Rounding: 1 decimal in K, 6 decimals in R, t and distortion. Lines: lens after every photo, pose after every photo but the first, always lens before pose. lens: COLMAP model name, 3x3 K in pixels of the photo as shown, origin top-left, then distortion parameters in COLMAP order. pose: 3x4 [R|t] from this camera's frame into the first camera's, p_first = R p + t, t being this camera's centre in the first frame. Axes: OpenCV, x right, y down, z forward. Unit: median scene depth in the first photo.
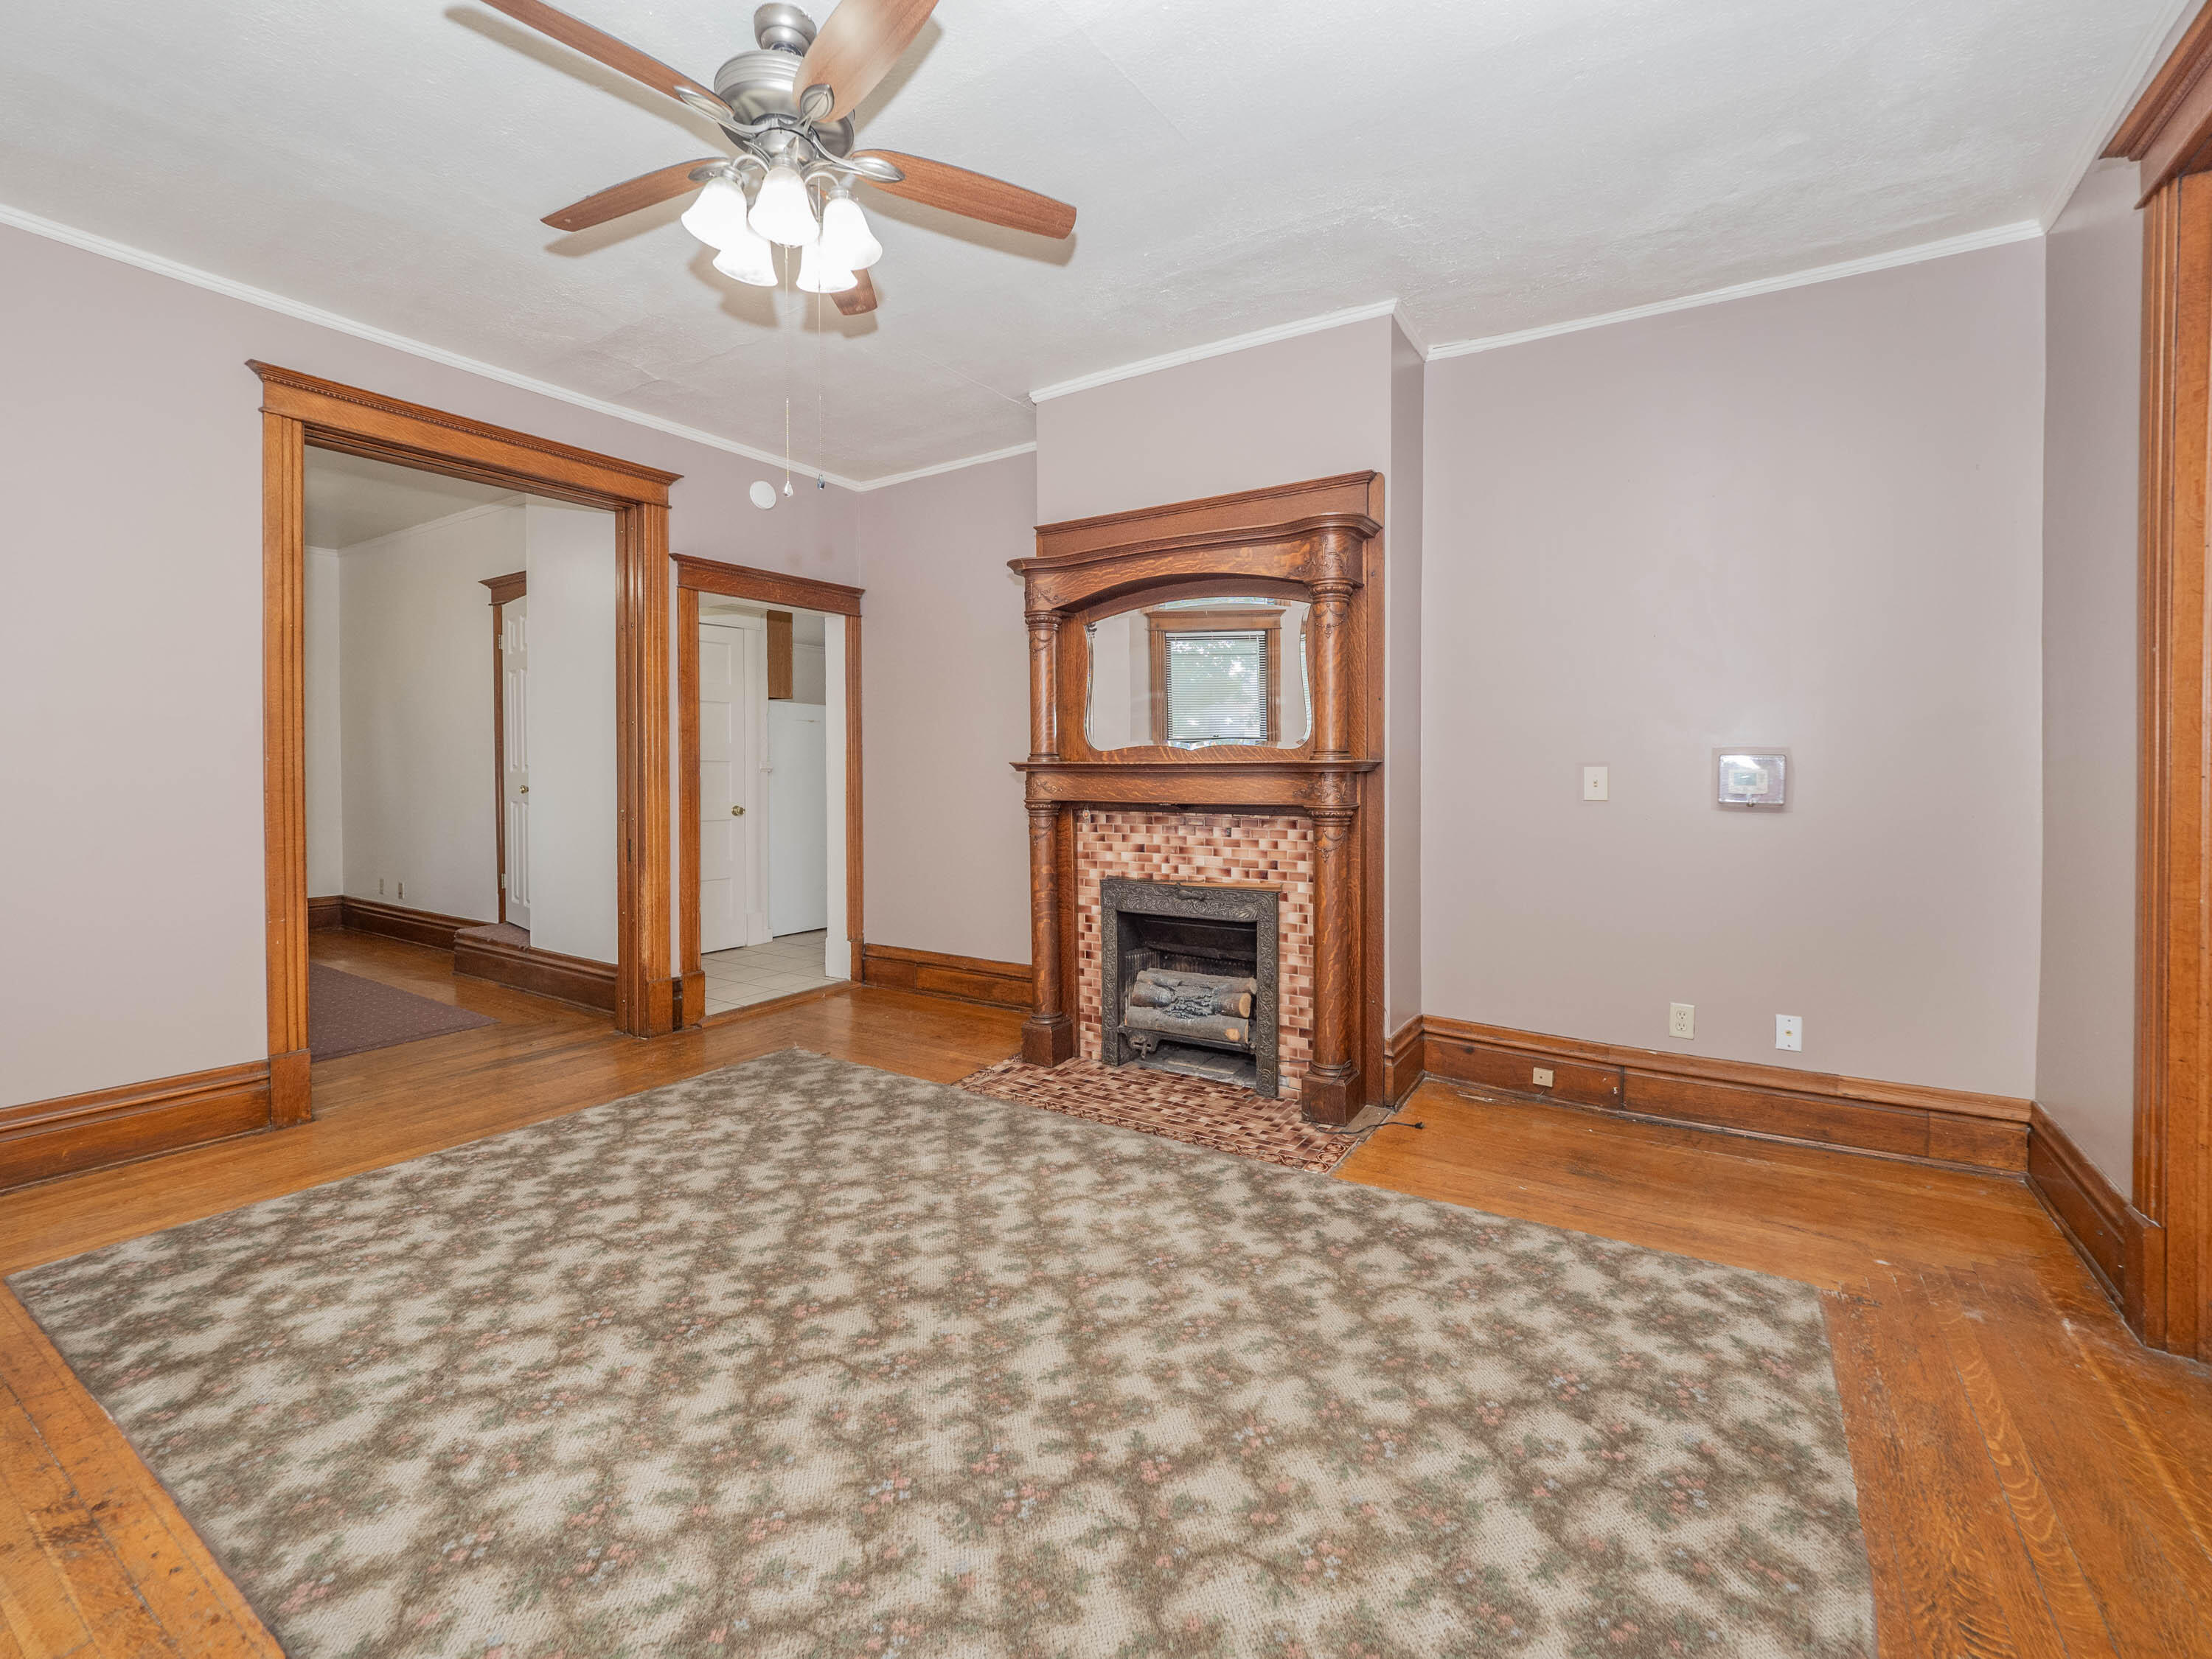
lens RADIAL K [[959.1, 0, 1128.8], [0, 959.1, 777.0], [0, 0, 1]] dist [0.003113, -0.008288]
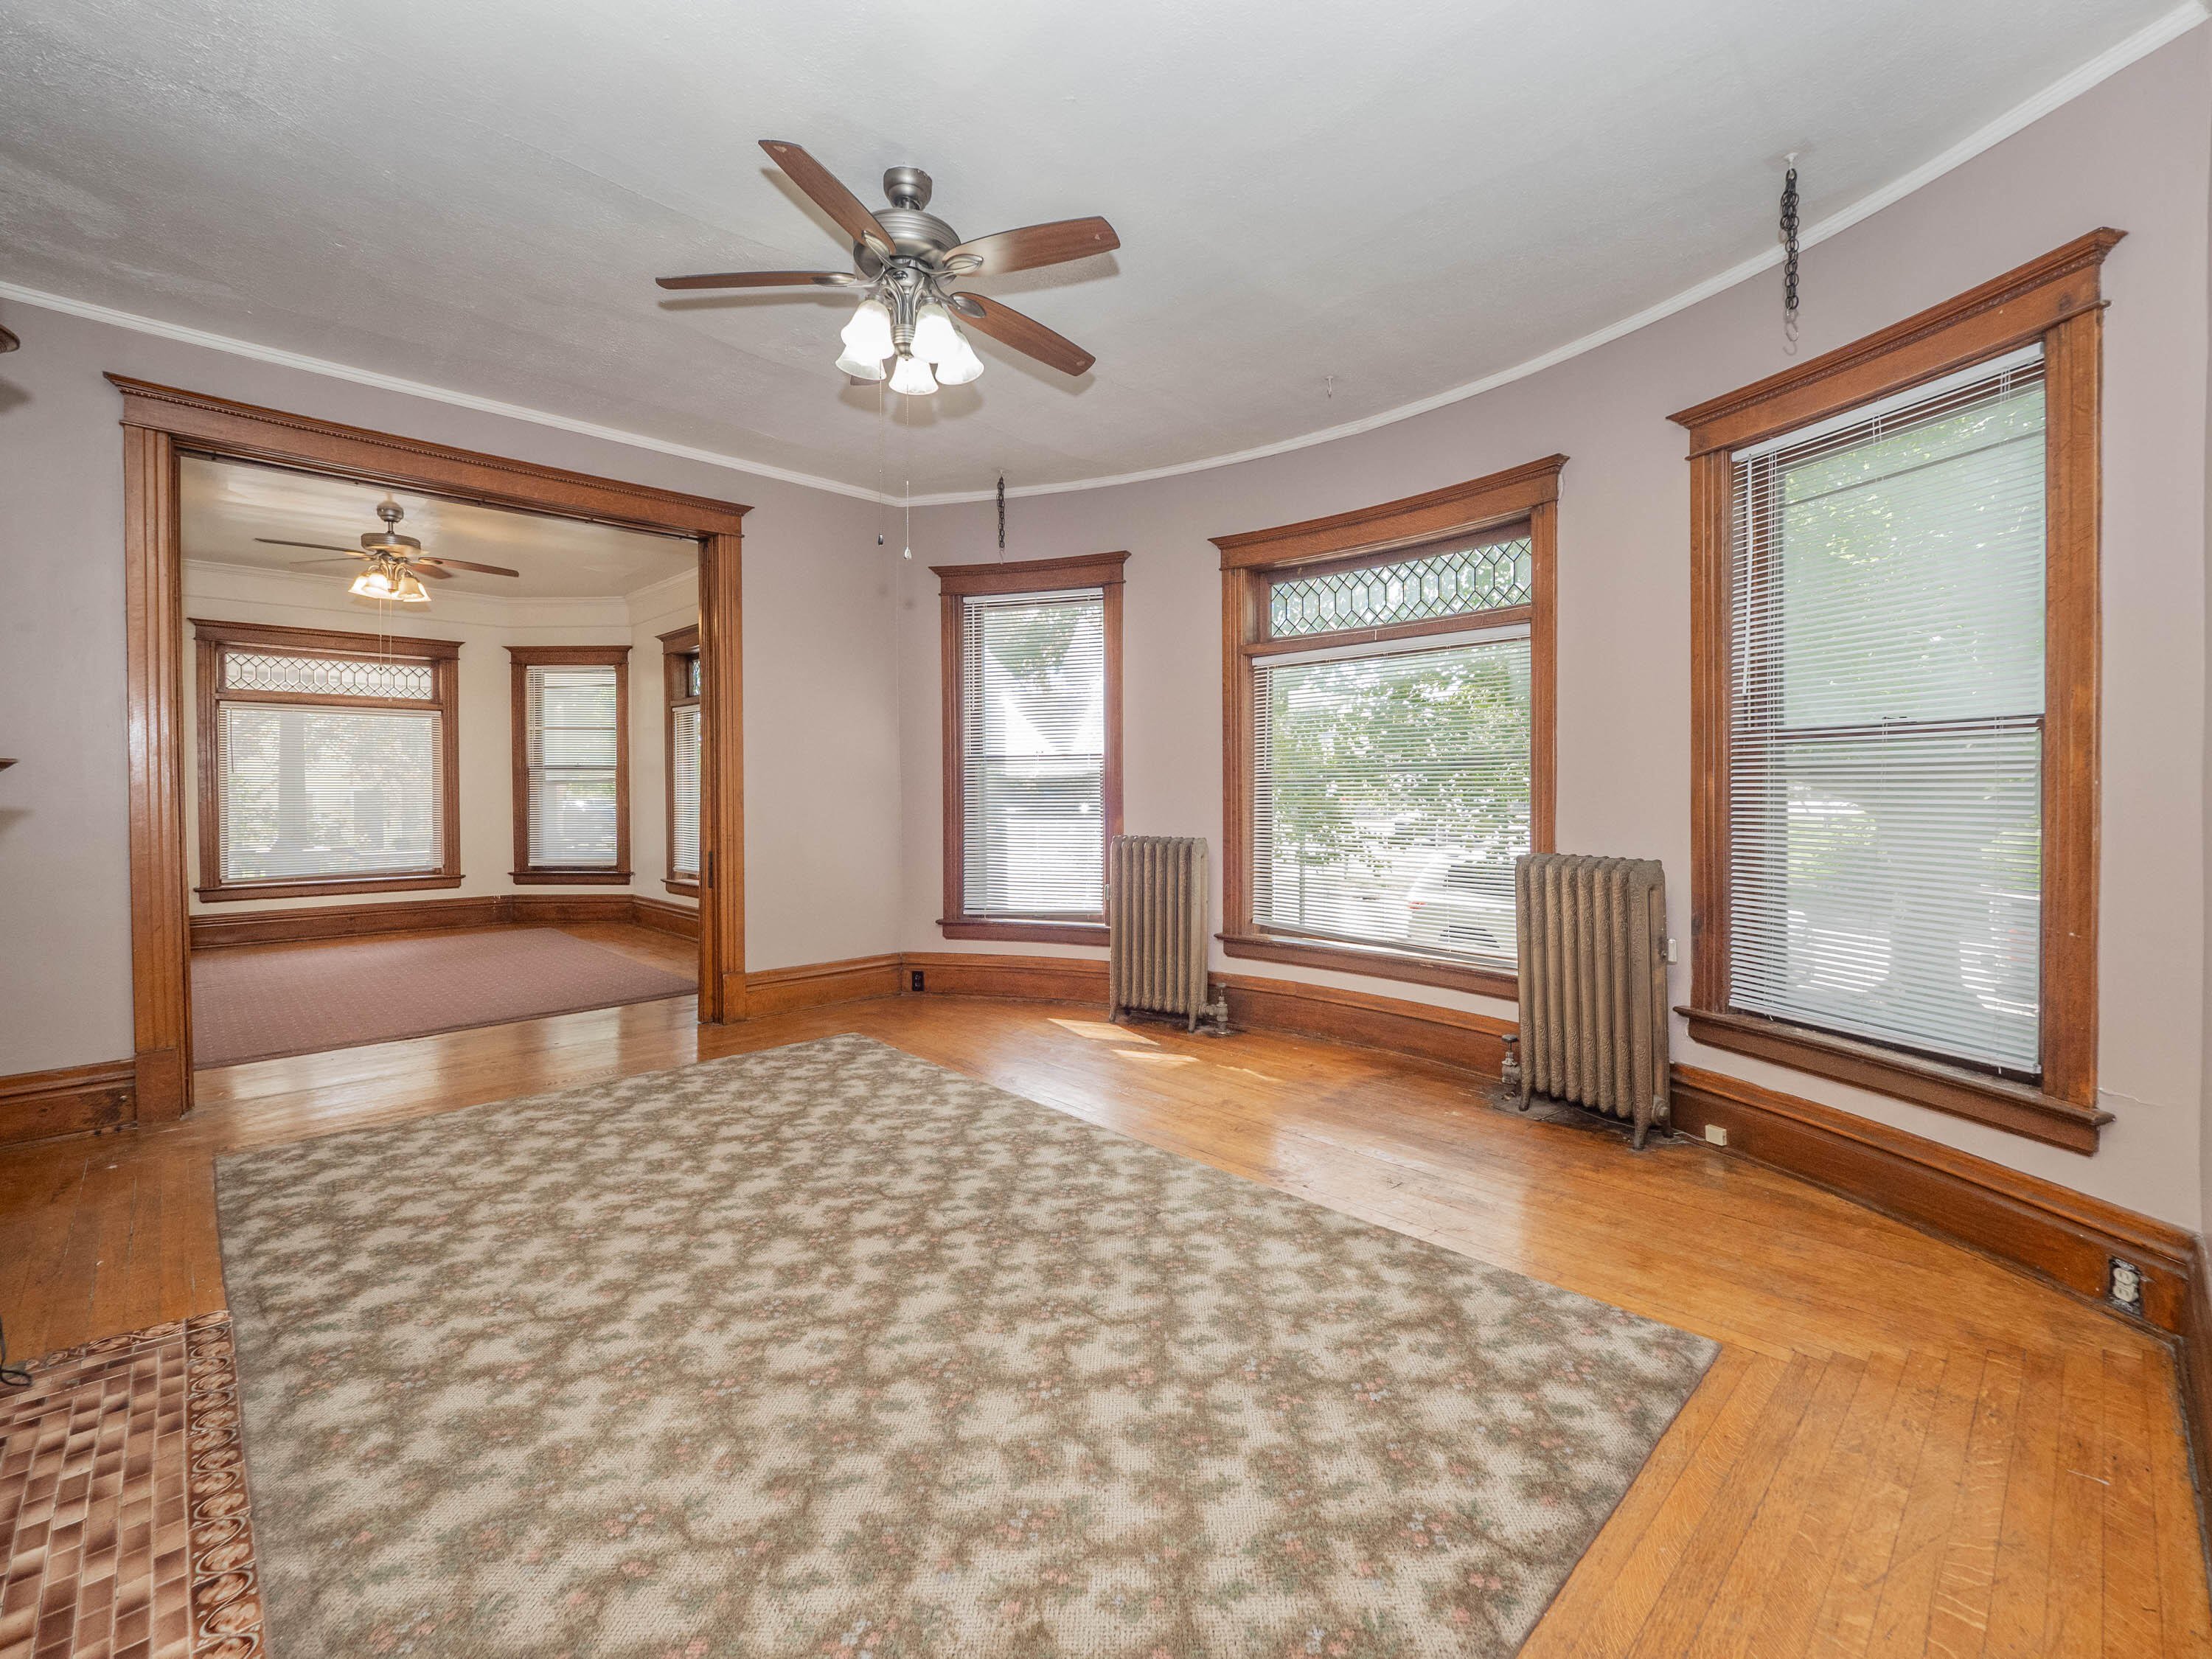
lens RADIAL K [[944.7, 0, 1097.9], [0, 944.7, 794.0], [0, 0, 1]] dist [-0.012814, 0.004929]
pose [[-0.969467, -0.002130, 0.245211, -0.569015], [0.002963, 0.999787, 0.020401, -0.006065], [-0.245203, 0.020504, -0.969255, 1.359748]]
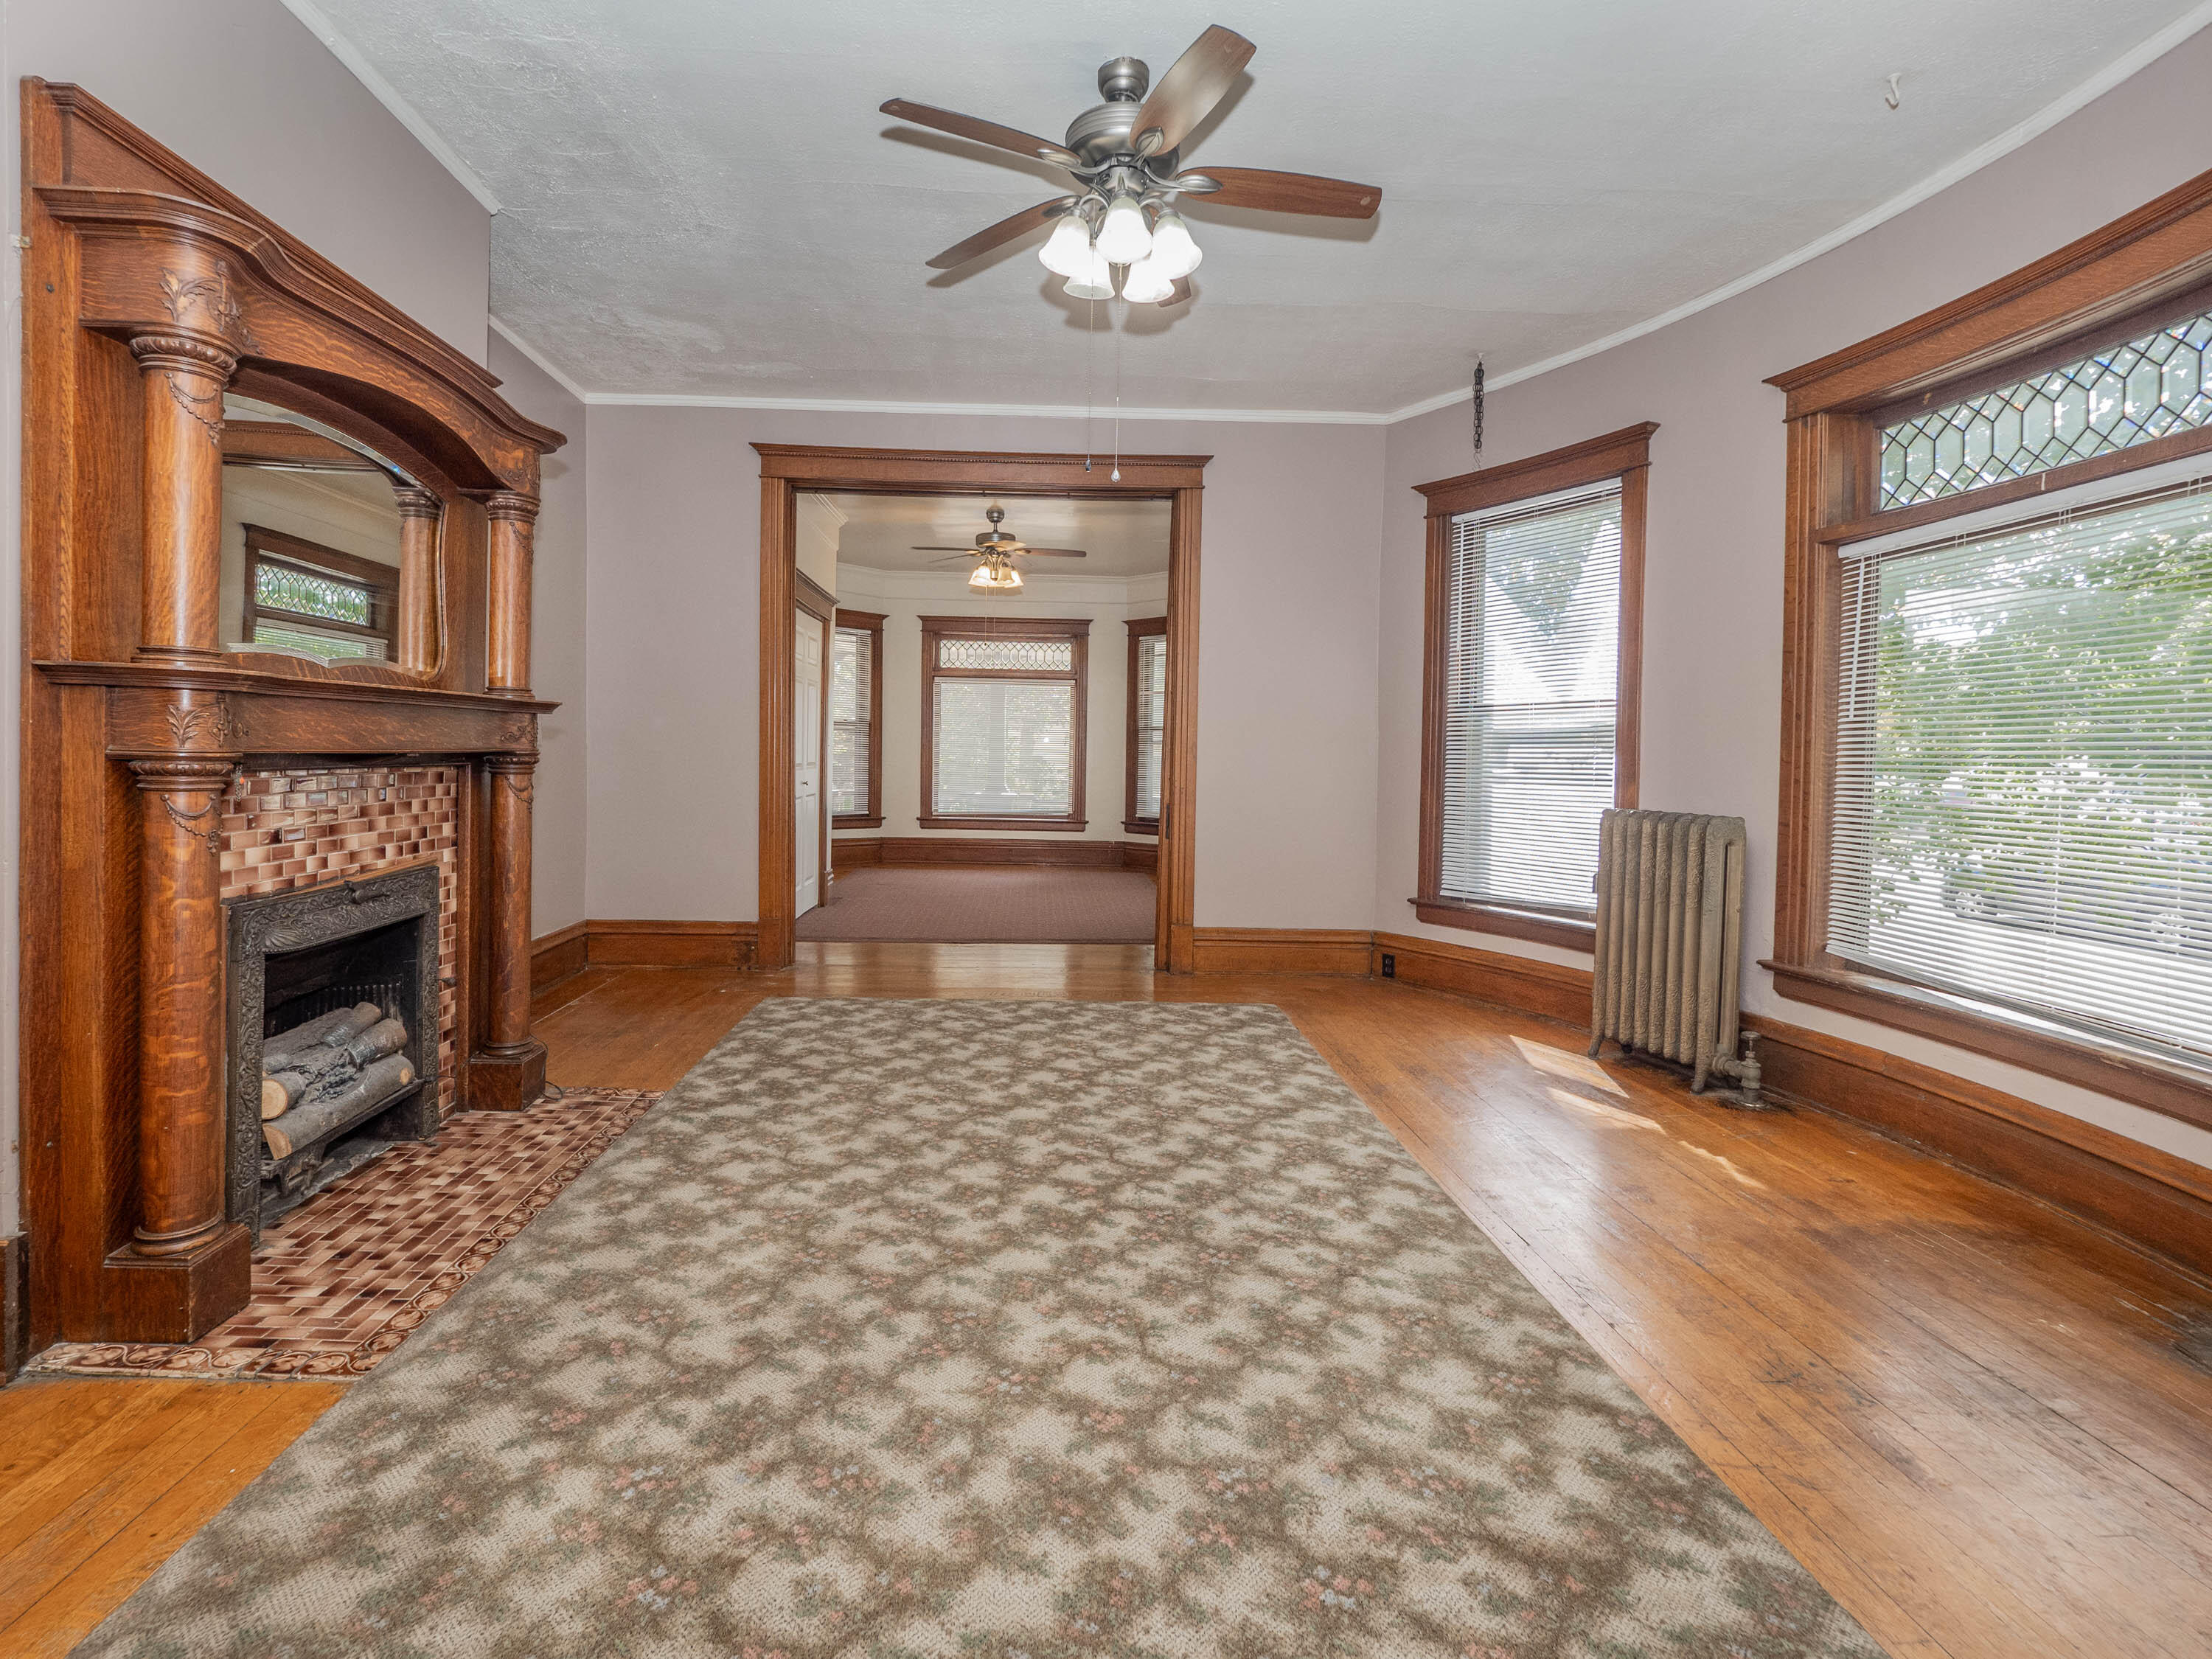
lens RADIAL K [[1002.8, 0, 1068.2], [0, 1002.8, 769.1], [0, 0, 1]] dist [0.033431, -0.030210]
pose [[-0.554216, -0.025802, 0.831973, -0.860631], [-0.008602, 0.999644, 0.025272, 0.018550], [-0.832329, 0.006849, -0.554240, 1.102524]]
